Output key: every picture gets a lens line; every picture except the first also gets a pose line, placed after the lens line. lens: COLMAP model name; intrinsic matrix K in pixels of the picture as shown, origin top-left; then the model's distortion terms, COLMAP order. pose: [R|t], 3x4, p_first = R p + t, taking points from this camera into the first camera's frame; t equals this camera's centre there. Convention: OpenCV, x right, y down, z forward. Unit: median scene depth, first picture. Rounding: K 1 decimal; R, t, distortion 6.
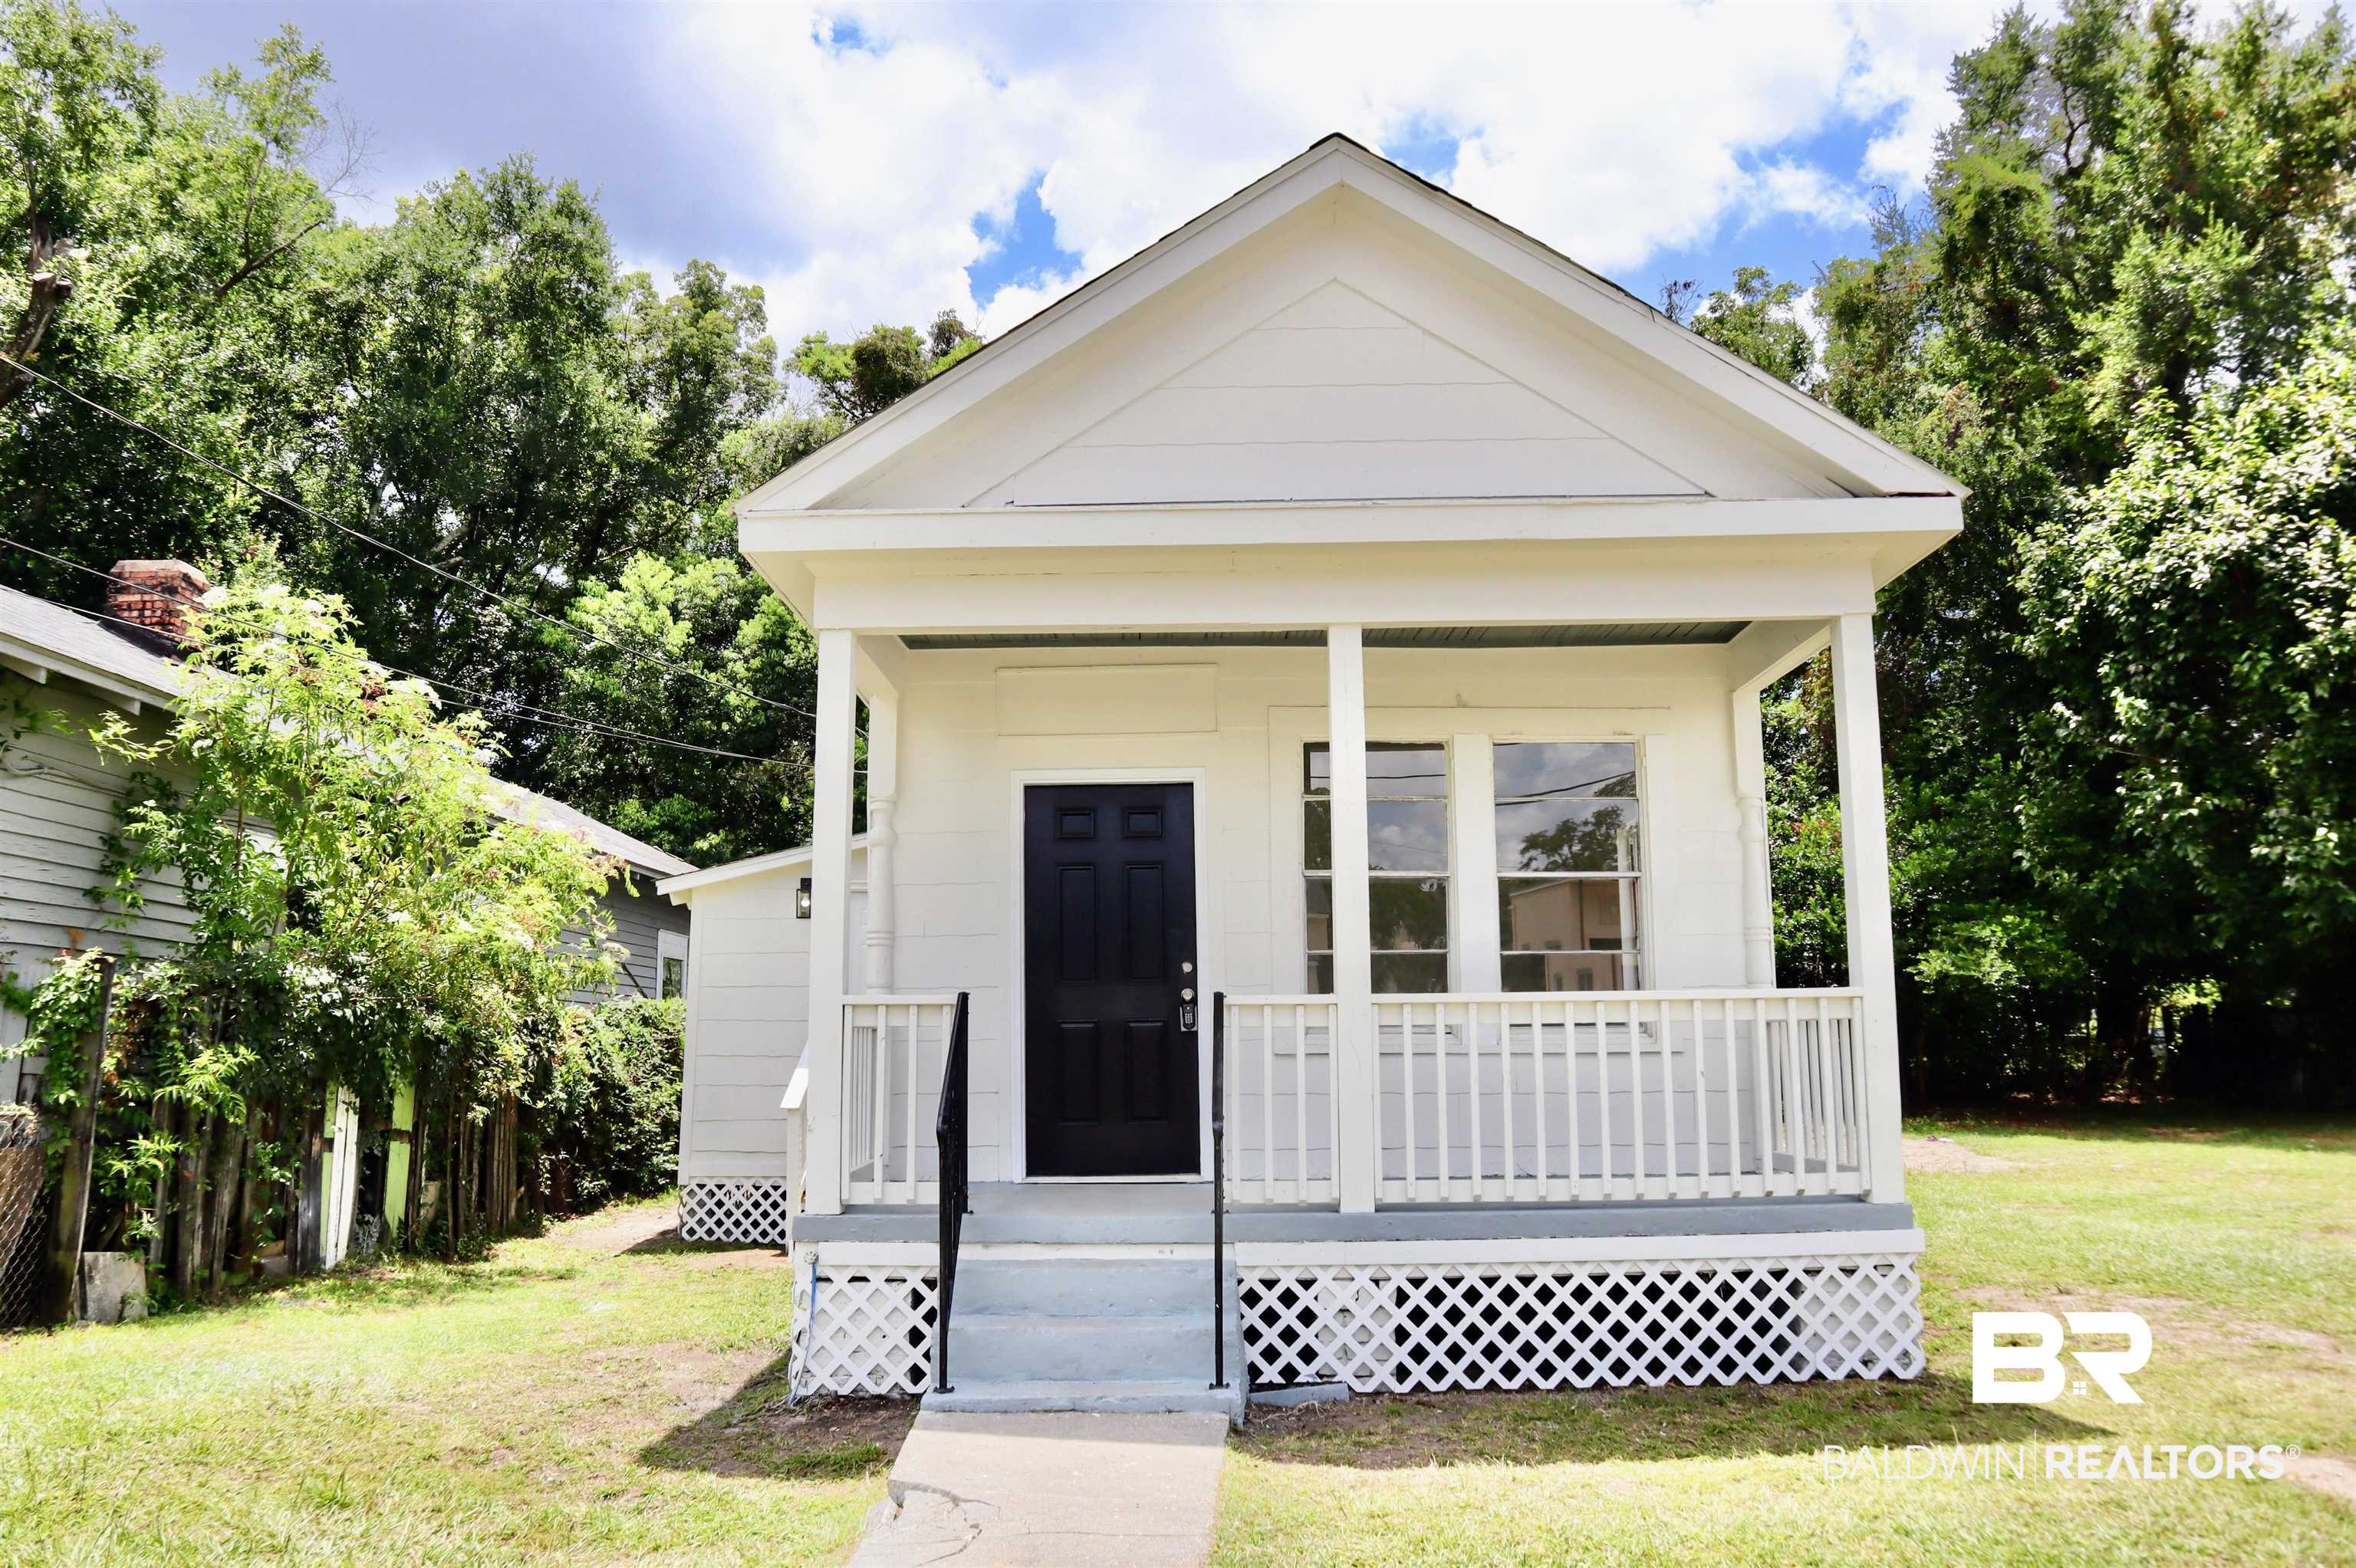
lens RADIAL K [[1598.1, 0, 1174.8], [0, 1598.1, 782.1], [0, 0, 1]] dist [-0.110858, 0.057443]
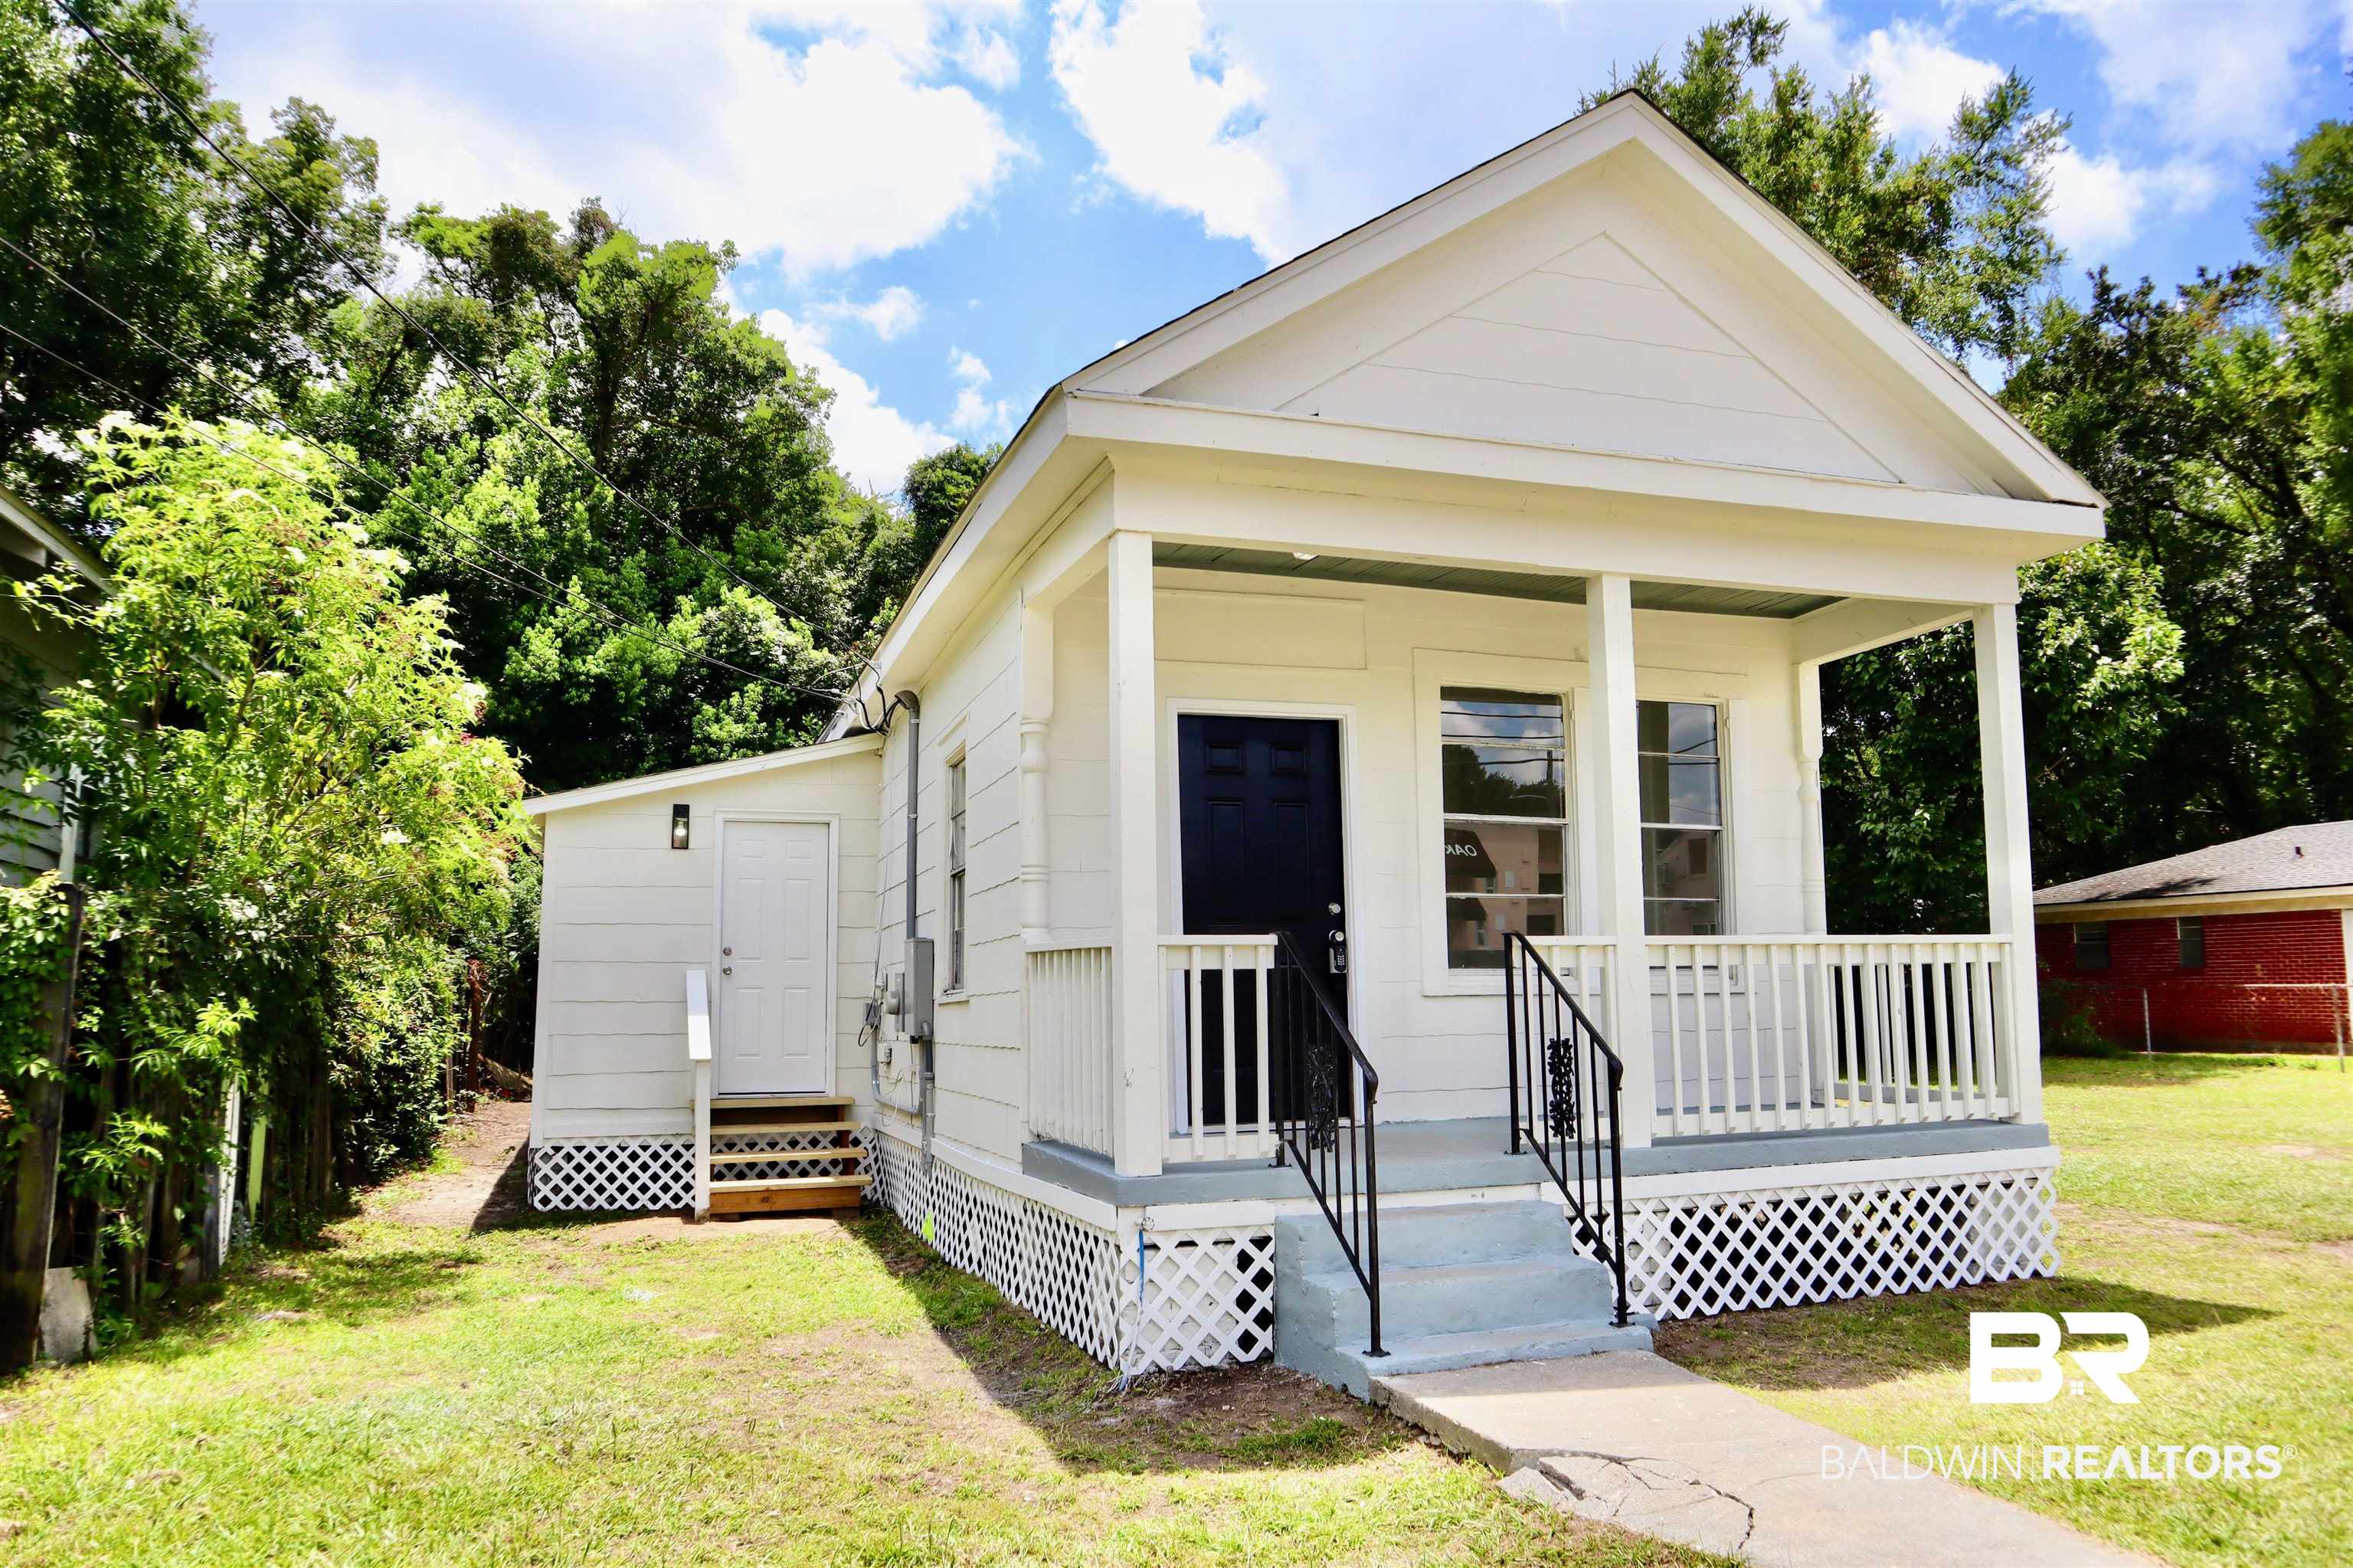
lens RADIAL K [[1564.9, 0, 1159.3], [0, 1564.9, 794.9], [0, 0, 1]] dist [-0.098419, 0.055939]
pose [[0.948729, 0.035691, 0.314070, -0.432547], [-0.048299, 0.998306, 0.032452, 0.021929], [-0.312379, -0.045957, 0.948845, 0.134360]]
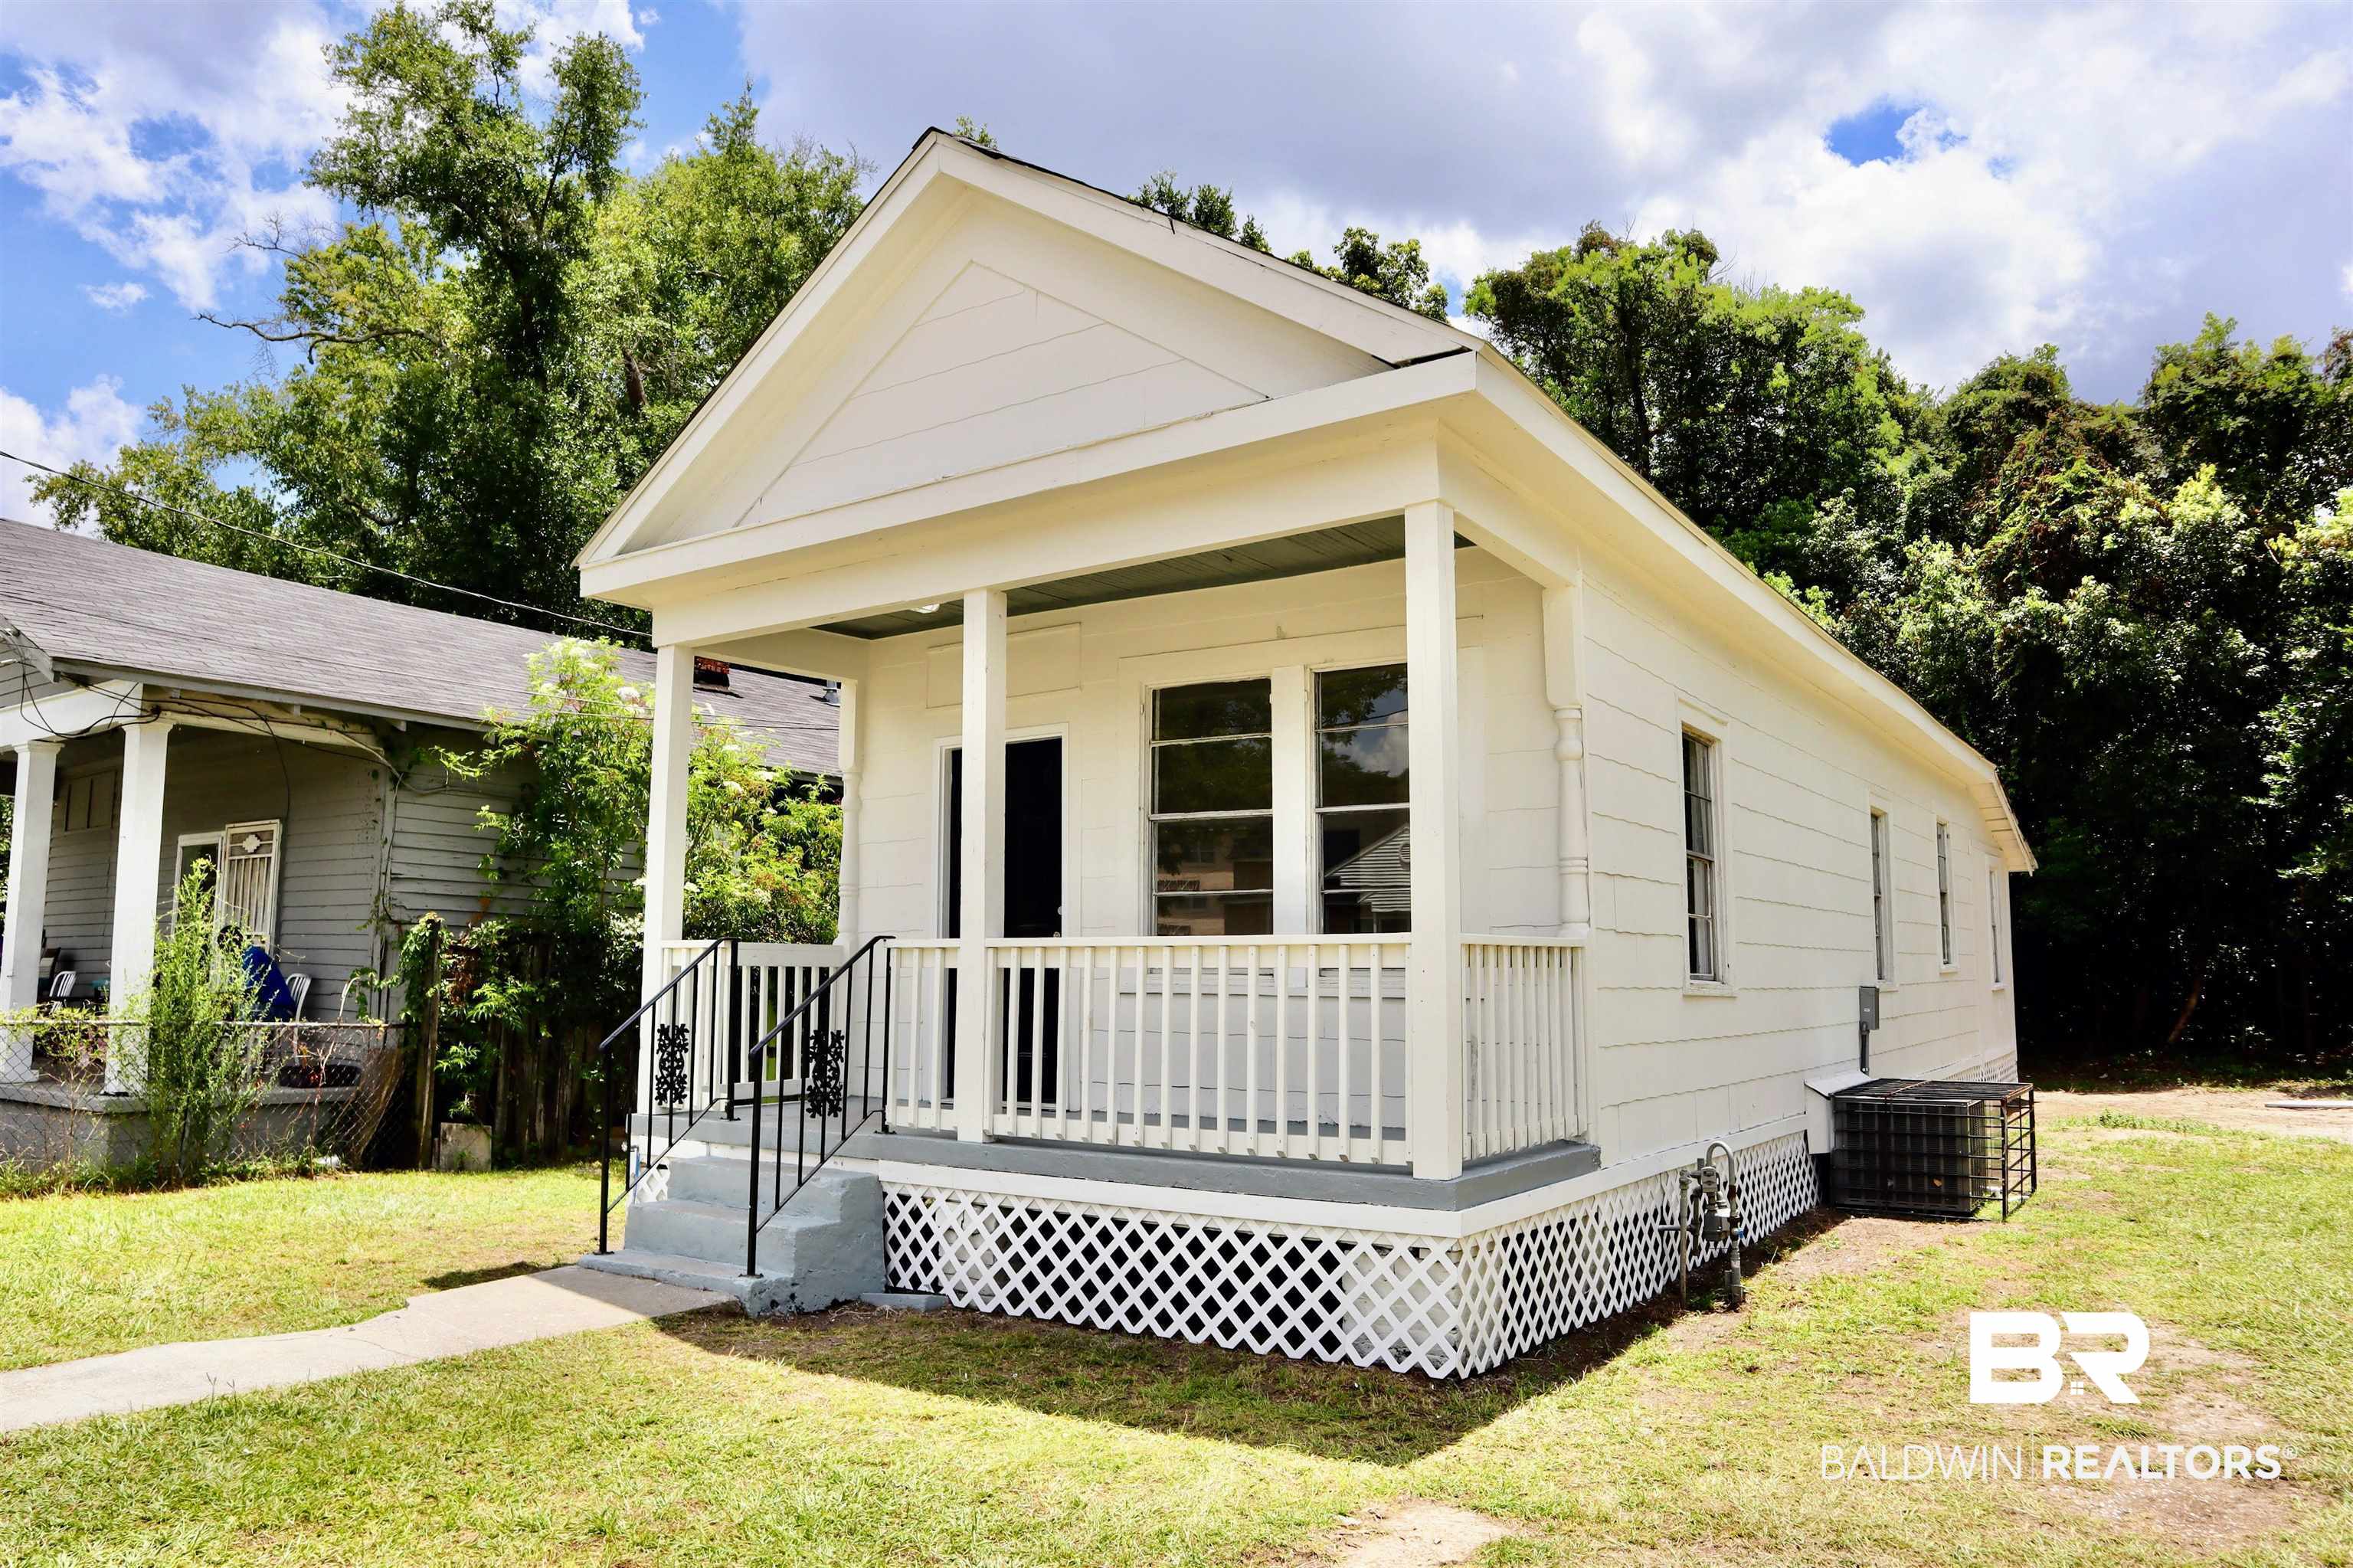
lens RADIAL K [[1622.7, 0, 1176.5], [0, 1622.7, 784.0], [0, 0, 1]] dist [-0.090977, 0.003647]
pose [[0.826909, -0.058603, -0.559274, 0.737229], [0.082096, 0.996480, 0.016967, 0.019969], [0.556311, -0.059944, 0.828809, 0.159663]]
